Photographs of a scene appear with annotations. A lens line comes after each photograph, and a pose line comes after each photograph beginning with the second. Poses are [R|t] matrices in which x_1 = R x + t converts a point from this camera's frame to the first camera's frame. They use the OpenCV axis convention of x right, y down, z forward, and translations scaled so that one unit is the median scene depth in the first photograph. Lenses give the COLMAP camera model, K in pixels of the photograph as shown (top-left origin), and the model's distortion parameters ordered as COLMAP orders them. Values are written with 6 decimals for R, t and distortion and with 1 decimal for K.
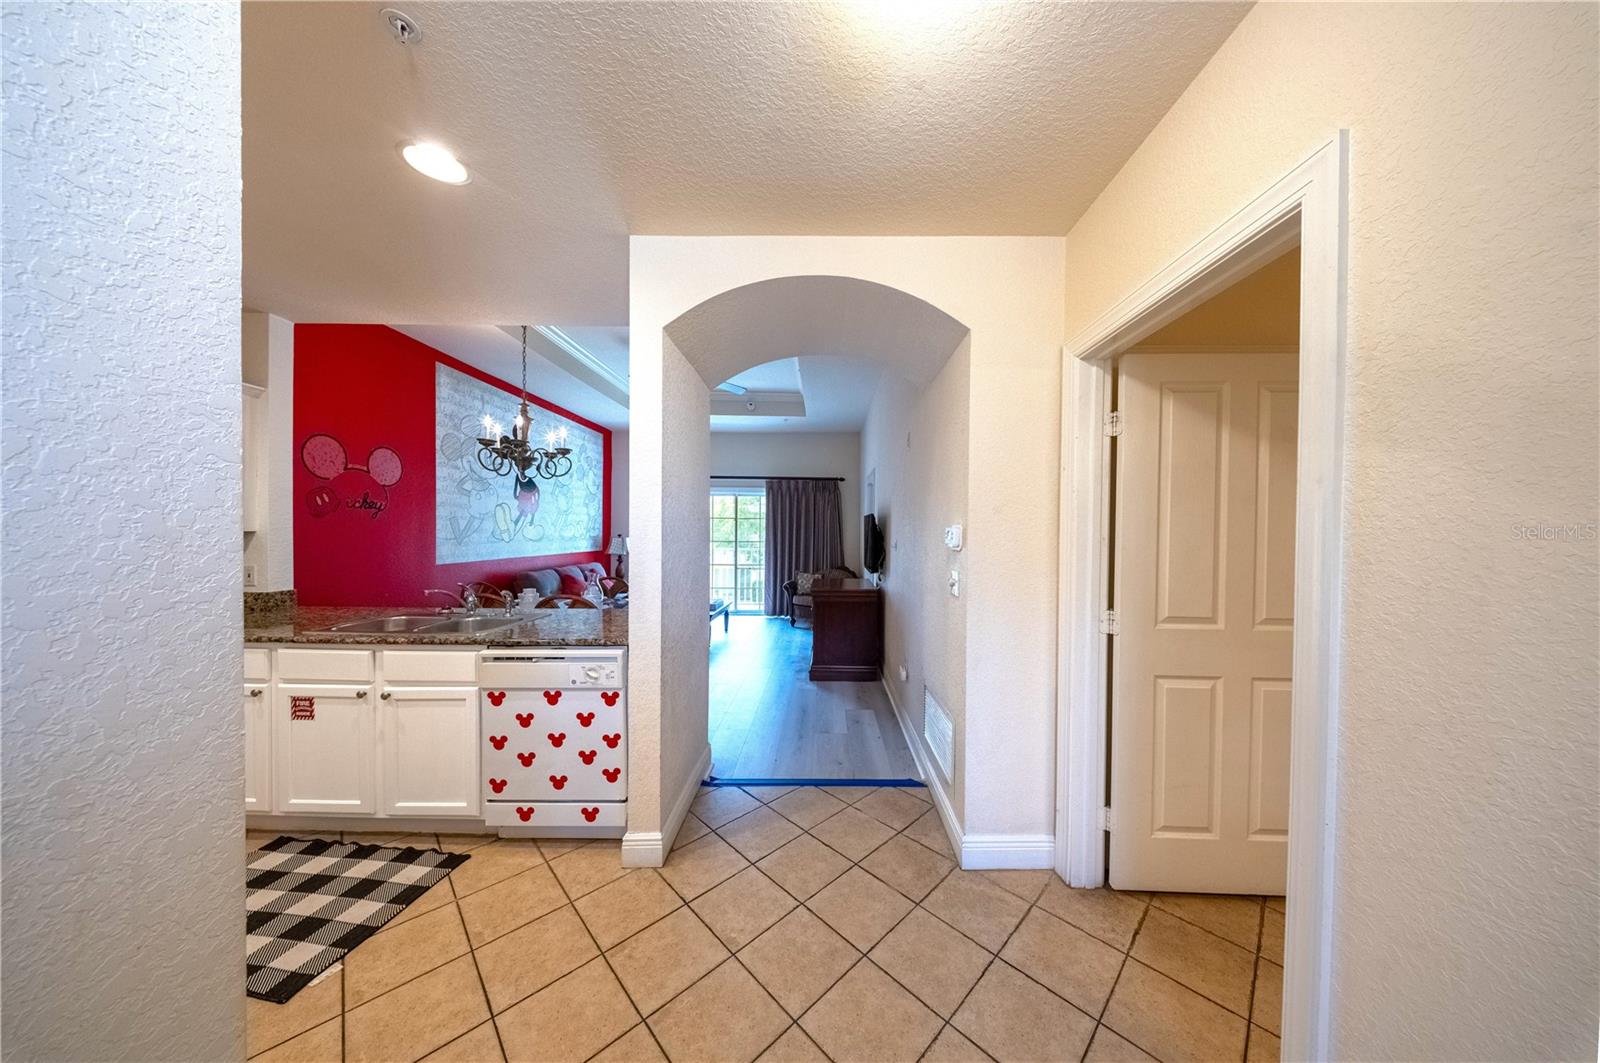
lens RADIAL K [[471.4, 0, 815.6], [0, 471.4, 541.5], [0, 0, 1]] dist [-0.003340, -0.000463]
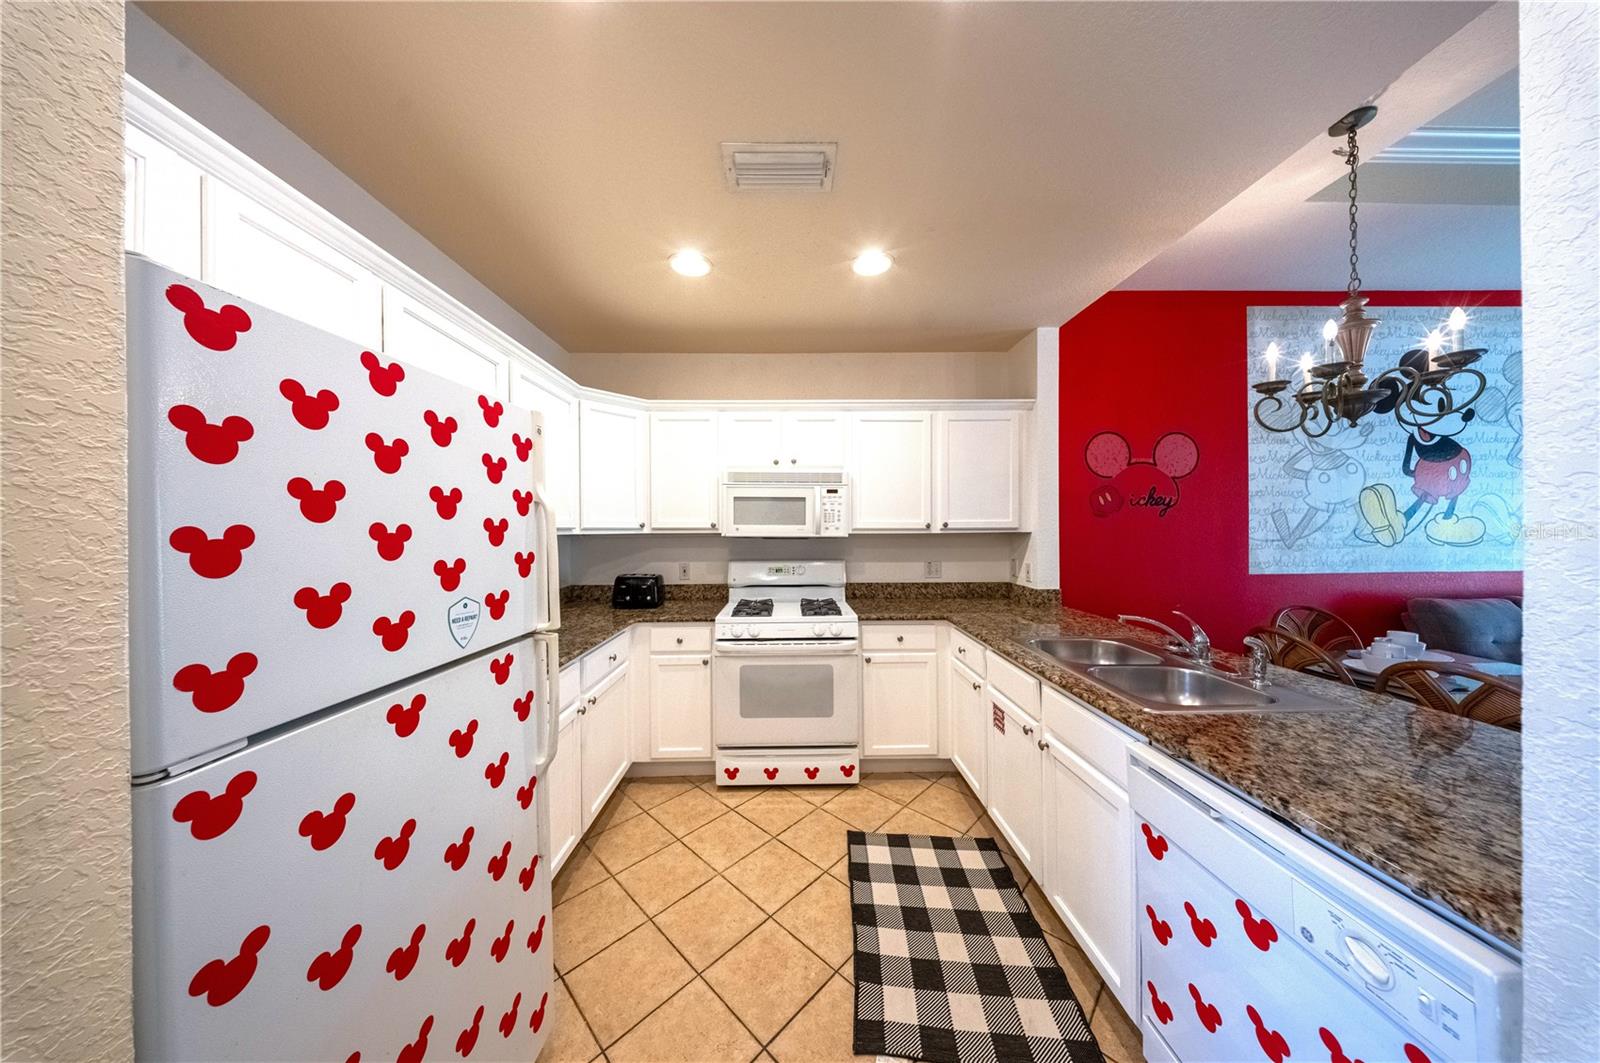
lens RADIAL K [[471.4, 0, 801.2], [0, 471.4, 527.6], [0, 0, 1]] dist [-0.003340, -0.000463]
pose [[0.019844, -0.012379, -0.999726, -0.105455], [-0.013332, 0.999831, -0.012644, -0.010299], [0.999714, 0.013579, 0.019676, 0.420822]]
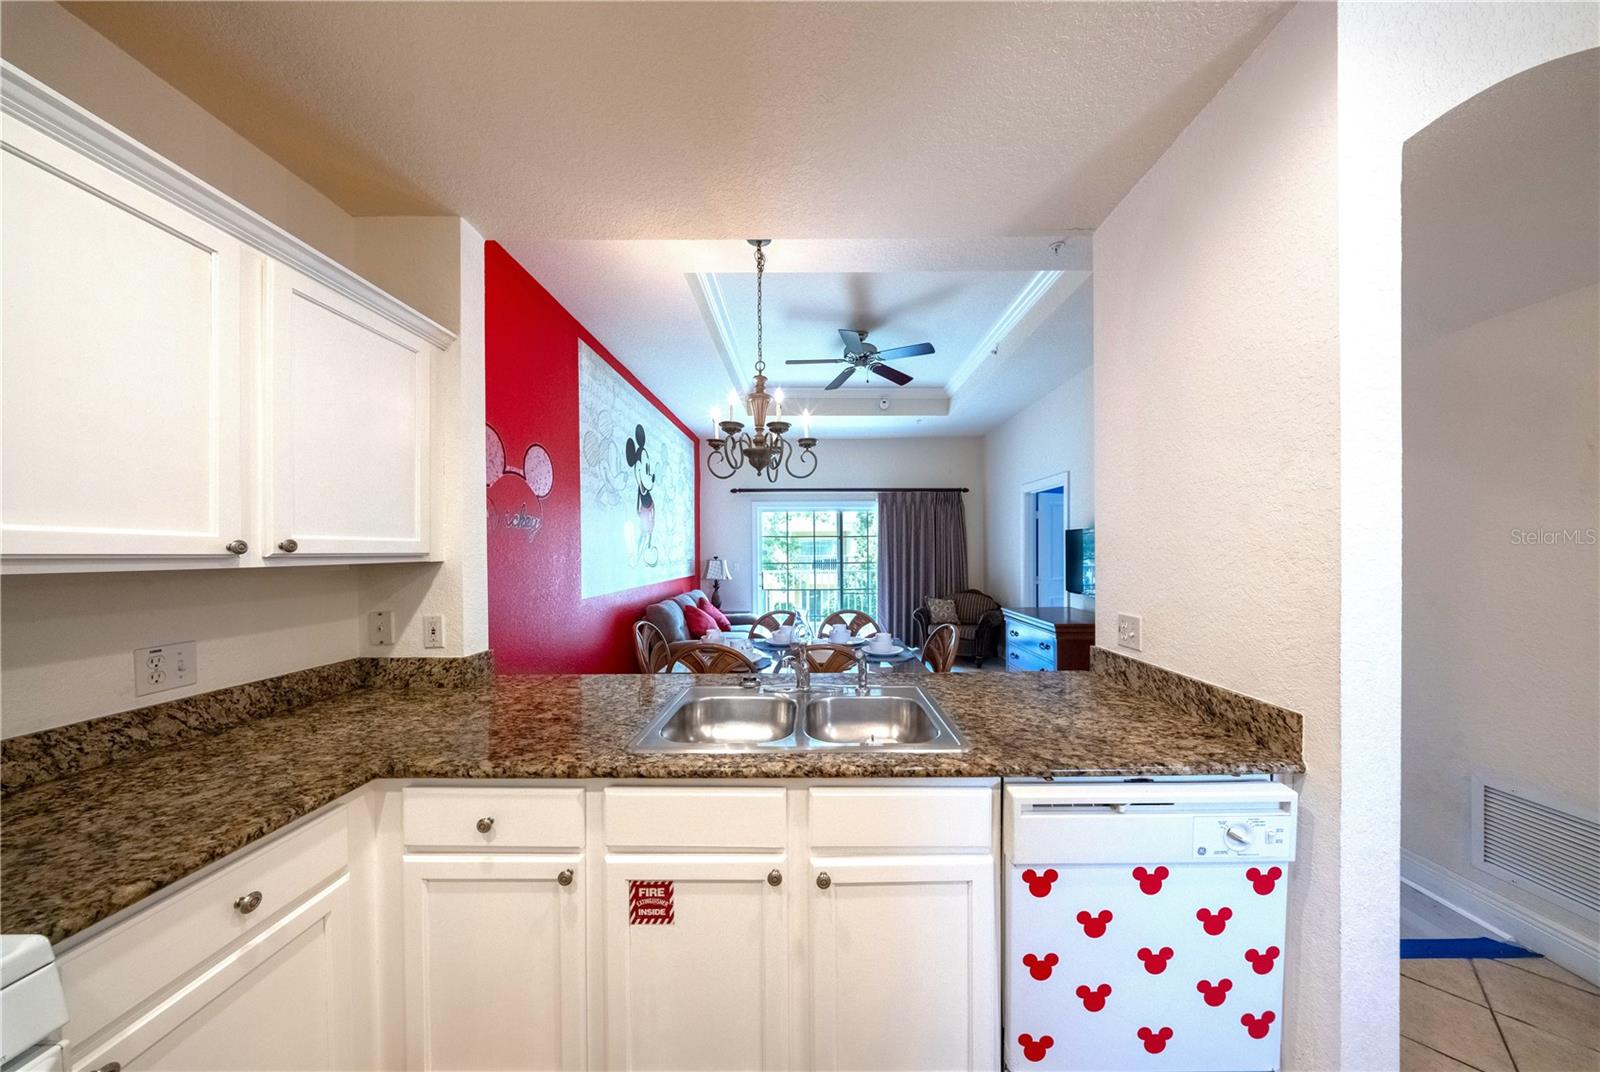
lens RADIAL K [[471.4, 0, 808.8], [0, 471.4, 561.4], [0, 0, 1]] dist [-0.003340, -0.000463]
pose [[0.999864, -0.014127, -0.008538, -0.665992], [0.014140, 0.999899, 0.001507, -0.014420], [0.008516, -0.001628, 0.999962, 0.352161]]
